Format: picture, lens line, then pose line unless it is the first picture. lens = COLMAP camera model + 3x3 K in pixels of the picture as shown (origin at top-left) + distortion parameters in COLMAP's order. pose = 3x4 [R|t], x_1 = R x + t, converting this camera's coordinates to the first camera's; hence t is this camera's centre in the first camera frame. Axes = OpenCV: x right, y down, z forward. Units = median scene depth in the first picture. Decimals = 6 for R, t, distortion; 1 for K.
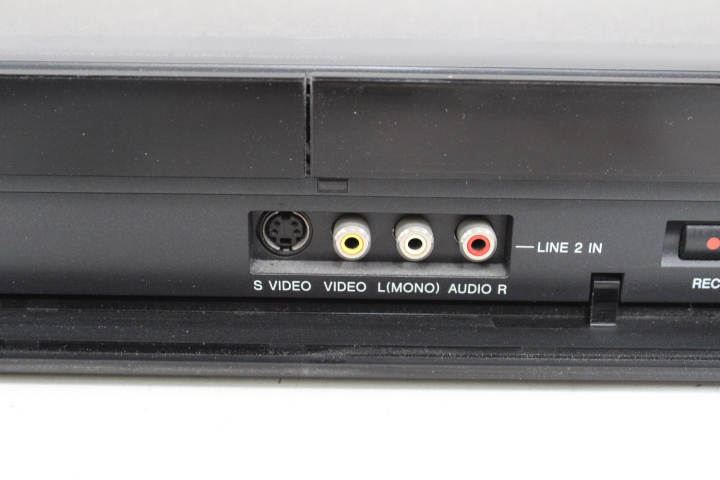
lens RADIAL K [[1014.2, 0, 361.7], [0, 1014.2, 244.3], [0, 0, 1]] dist [-0.053978, 0.000000]
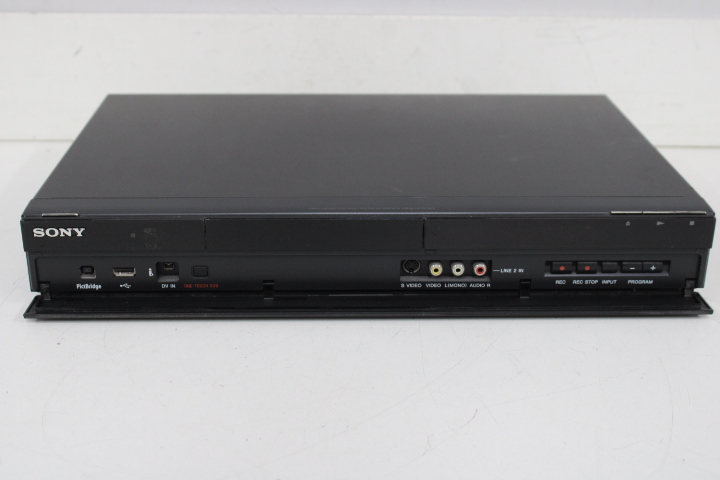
lens RADIAL K [[1046.0, 0, 358.2], [0, 1046.0, 239.3], [0, 0, 1]] dist [-0.020411, 0.000000]
pose [[0.999601, -0.016846, 0.022688, -0.296067], [0.016287, 0.999564, 0.024614, -0.165438], [-0.023093, -0.024235, 0.999440, -1.951413]]
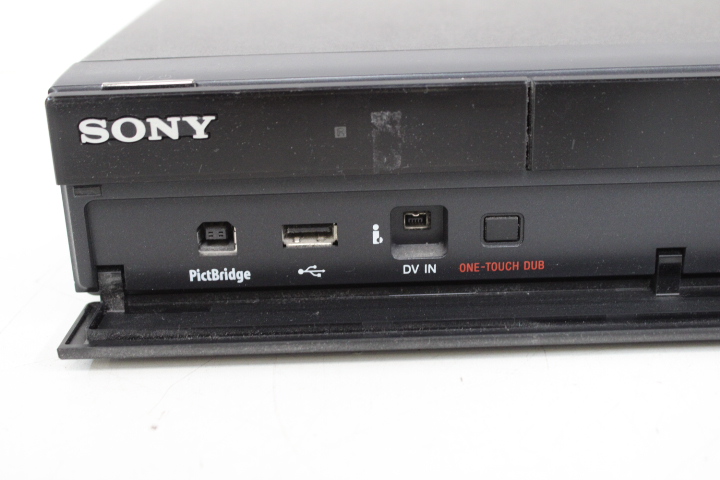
lens RADIAL K [[1014.2, 0, 363.9], [0, 1014.2, 237.6], [0, 0, 1]] dist [-0.053978, 0.000000]
pose [[0.999002, -0.043395, -0.010539, -0.814705], [0.043241, 0.998961, -0.014361, 0.008169], [0.011151, 0.013891, 0.999841, -0.131959]]
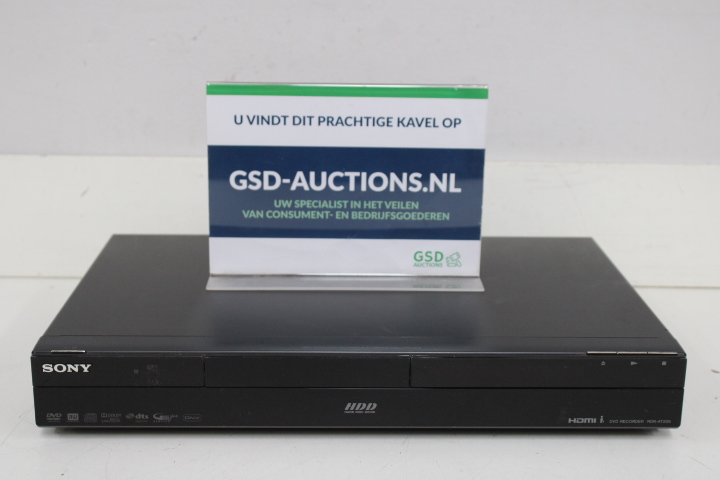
lens RADIAL K [[1086.9, 0, 355.7], [0, 1086.9, 241.4], [0, 0, 1]] dist [-0.008509, 0.000000]
pose [[0.999797, -0.007974, 0.018526, -0.265188], [0.009760, 0.995097, -0.098426, -0.175036], [-0.017651, 0.098587, 0.994972, -2.266907]]
